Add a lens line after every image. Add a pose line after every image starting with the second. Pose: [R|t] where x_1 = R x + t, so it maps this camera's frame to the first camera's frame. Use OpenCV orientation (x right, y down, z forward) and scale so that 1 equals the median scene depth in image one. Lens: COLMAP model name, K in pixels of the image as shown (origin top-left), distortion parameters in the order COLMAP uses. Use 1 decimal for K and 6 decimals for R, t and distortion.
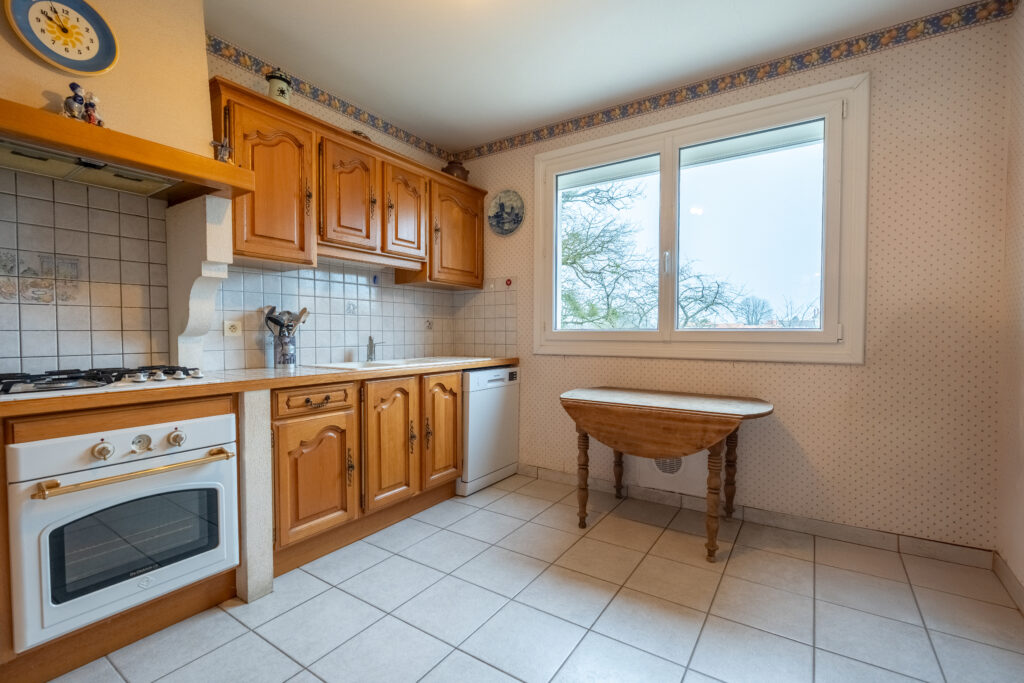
lens RADIAL K [[462.8, 0, 511.5], [0, 462.8, 343.5], [0, 0, 1]] dist [0.002775, 0.000509]
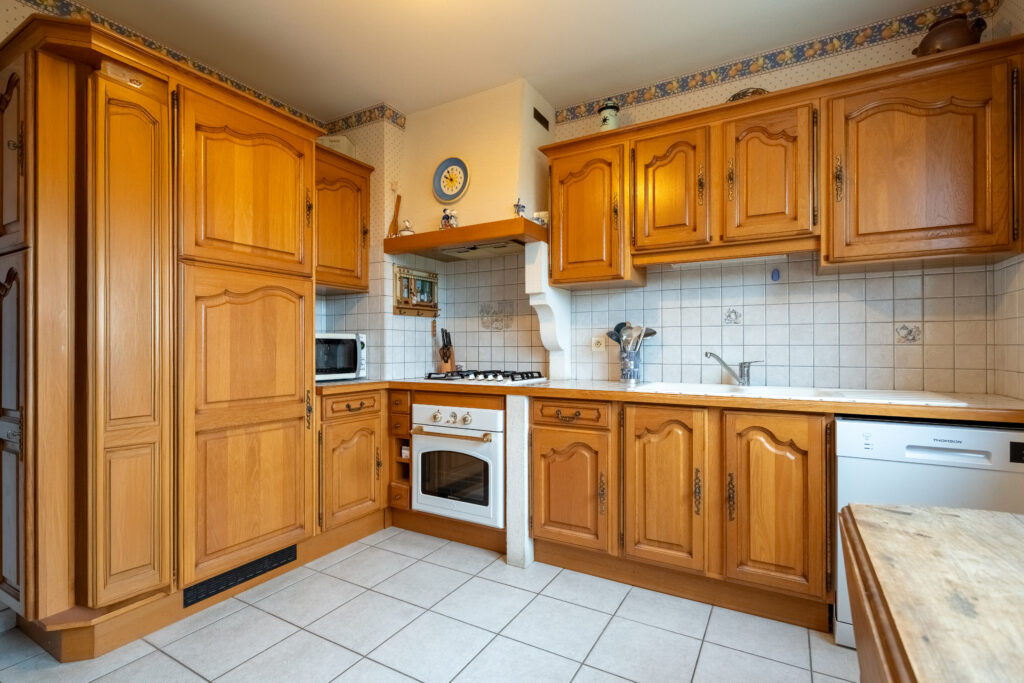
lens RADIAL K [[479.1, 0, 512.4], [0, 479.1, 344.9], [0, 0, 1]] dist [-0.002416, -0.000416]
pose [[0.062678, -0.002719, -0.998030, 0.605338], [-0.021013, 0.999771, -0.004043, -0.023139], [0.997813, 0.021225, 0.062606, 0.764969]]
